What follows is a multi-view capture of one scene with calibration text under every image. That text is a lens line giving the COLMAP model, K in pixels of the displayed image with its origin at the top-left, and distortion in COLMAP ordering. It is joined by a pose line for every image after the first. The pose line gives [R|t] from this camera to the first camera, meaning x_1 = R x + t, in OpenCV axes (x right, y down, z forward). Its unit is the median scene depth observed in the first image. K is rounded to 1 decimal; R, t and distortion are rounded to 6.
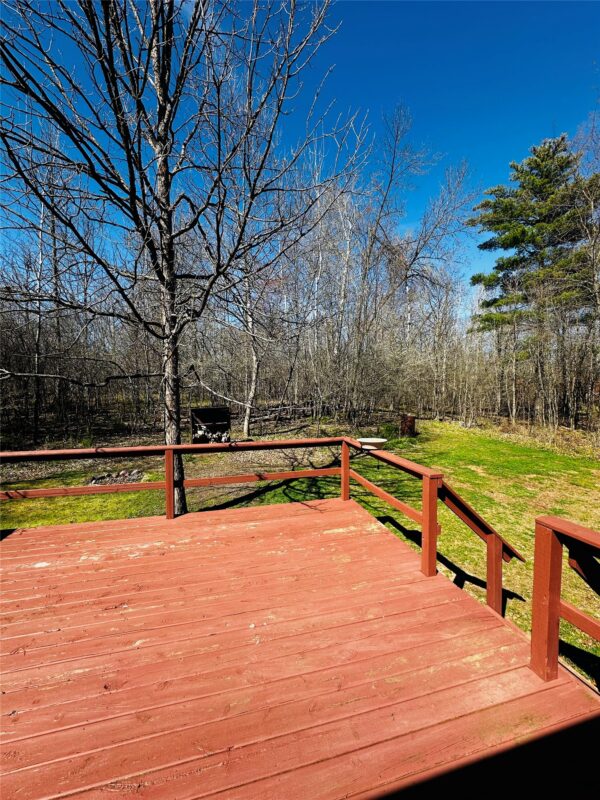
lens RADIAL K [[319.1, 0, 300.0], [0, 319.1, 400.0], [0, 0, 1]] dist [-0.003850, 0.000210]
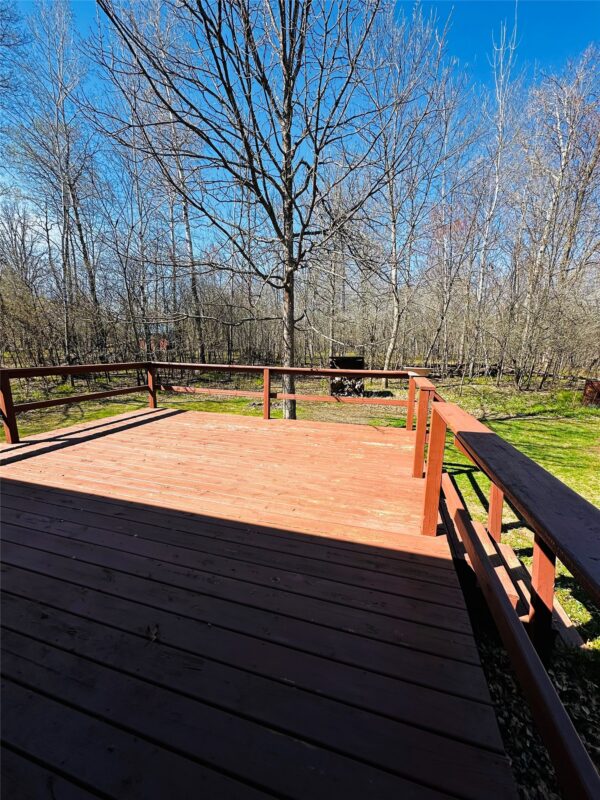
lens RADIAL K [[319.1, 0, 300.0], [0, 319.1, 400.0], [0, 0, 1]] dist [-0.003850, 0.000210]
pose [[0.855405, 0.100110, -0.508194, 0.314101], [-0.042065, 0.991330, 0.124479, 0.083201], [0.516250, -0.085103, 0.852199, -0.075687]]
